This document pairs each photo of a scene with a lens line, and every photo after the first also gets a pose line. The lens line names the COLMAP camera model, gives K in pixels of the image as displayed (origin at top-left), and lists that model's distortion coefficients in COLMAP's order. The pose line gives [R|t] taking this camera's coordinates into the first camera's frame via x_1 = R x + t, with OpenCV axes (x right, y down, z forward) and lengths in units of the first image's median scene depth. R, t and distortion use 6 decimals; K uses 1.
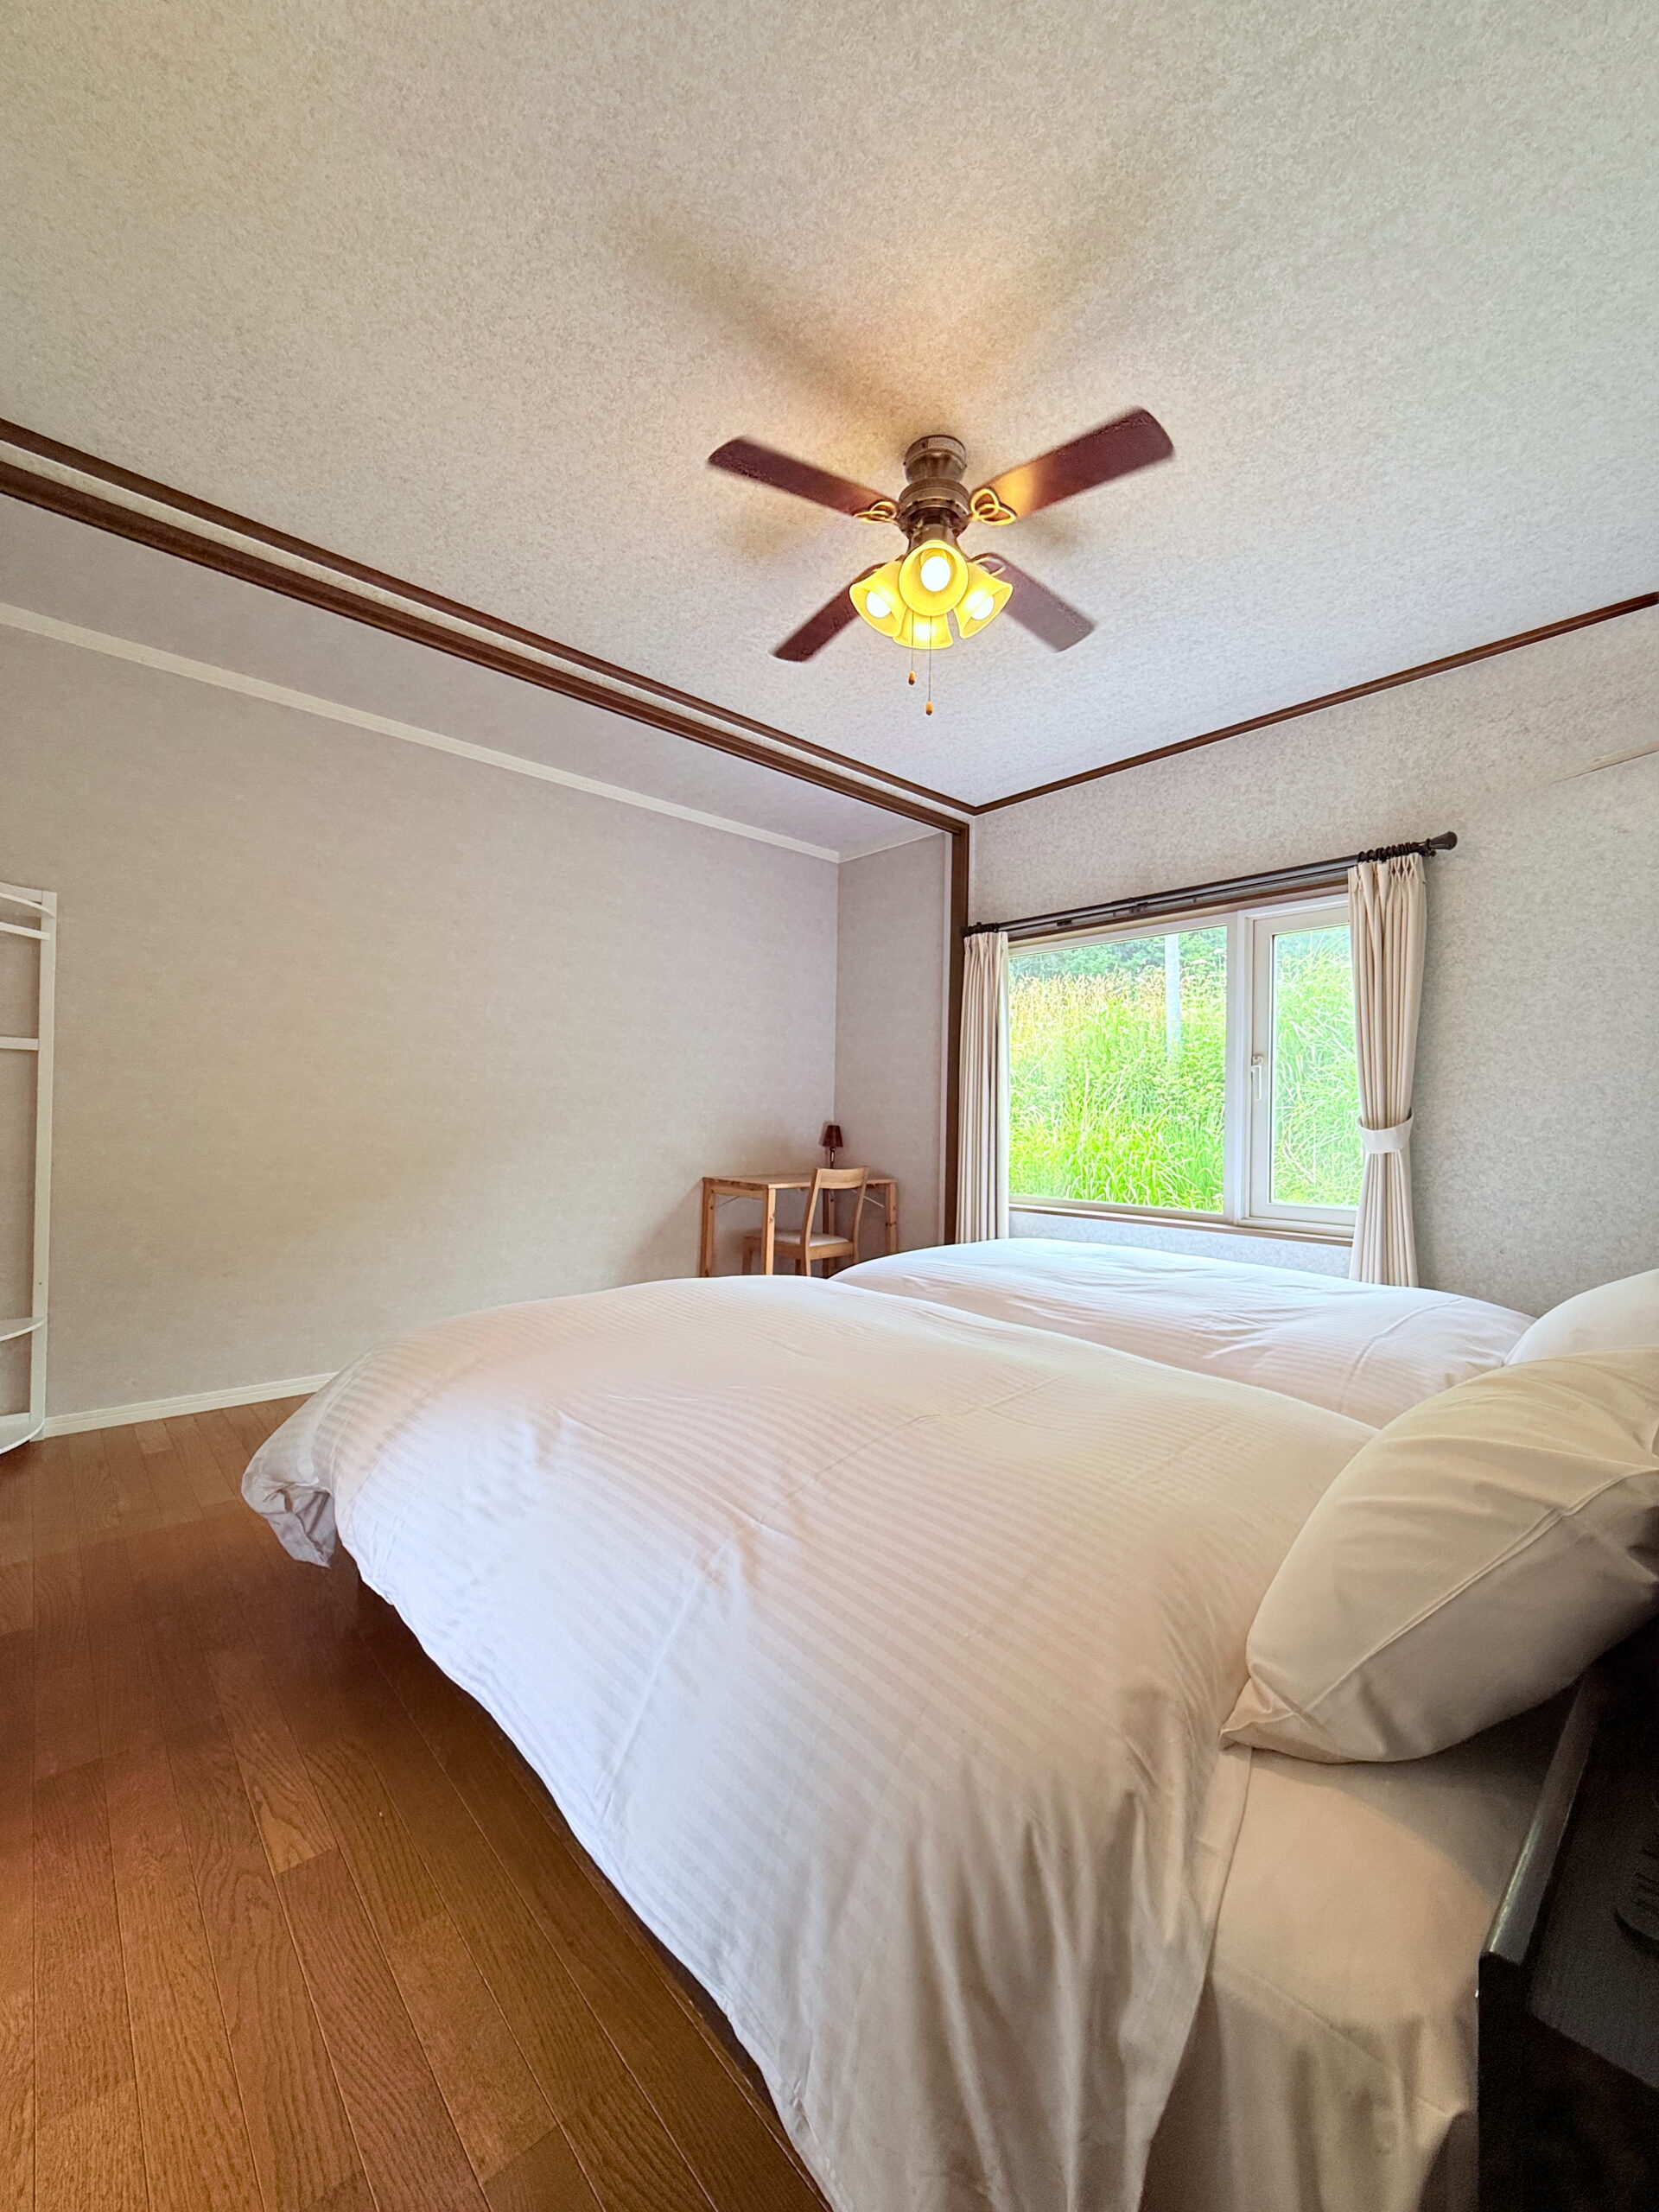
lens RADIAL K [[882.6, 0, 825.2], [0, 882.6, 1101.8], [0, 0, 1]] dist [-0.002169, 0.000242]
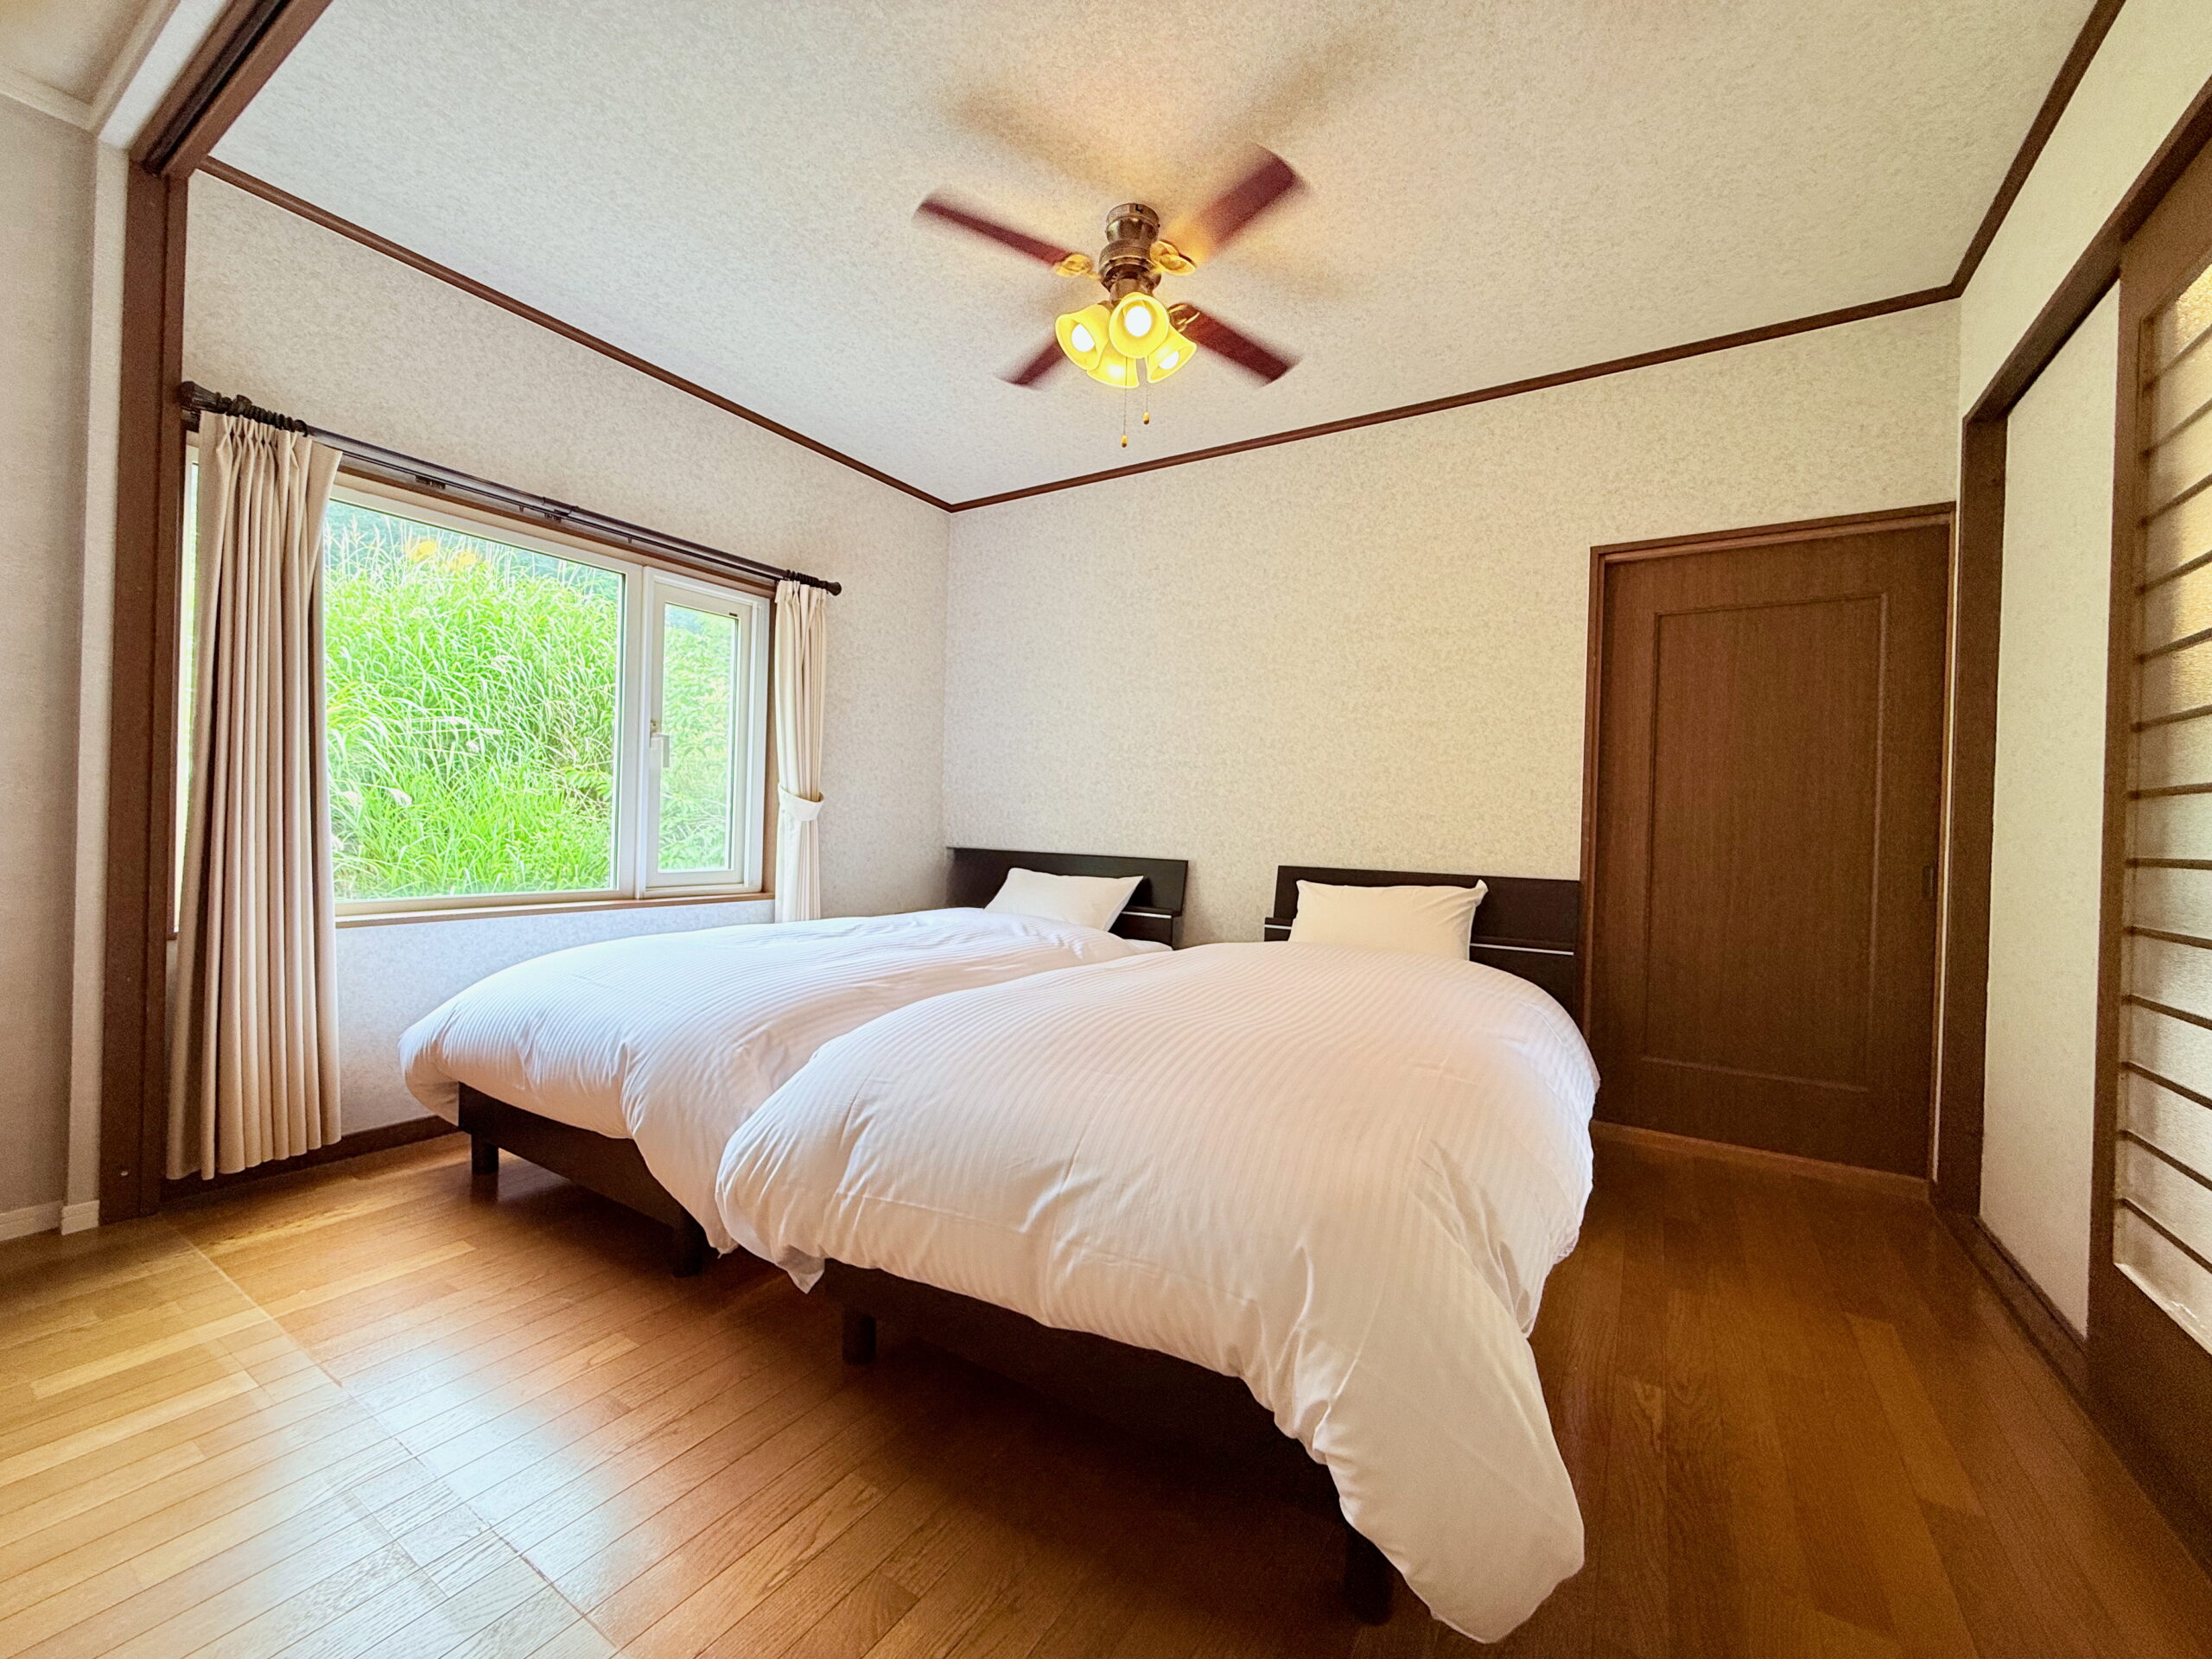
lens RADIAL K [[882.6, 0, 1099.4], [0, 882.6, 835.9], [0, 0, 1]] dist [-0.002169, 0.000242]
pose [[-0.273152, -0.028464, 0.961550, -0.586870], [-0.041942, 0.998964, 0.017657, 0.034615], [-0.961056, -0.035506, -0.274063, 0.790672]]
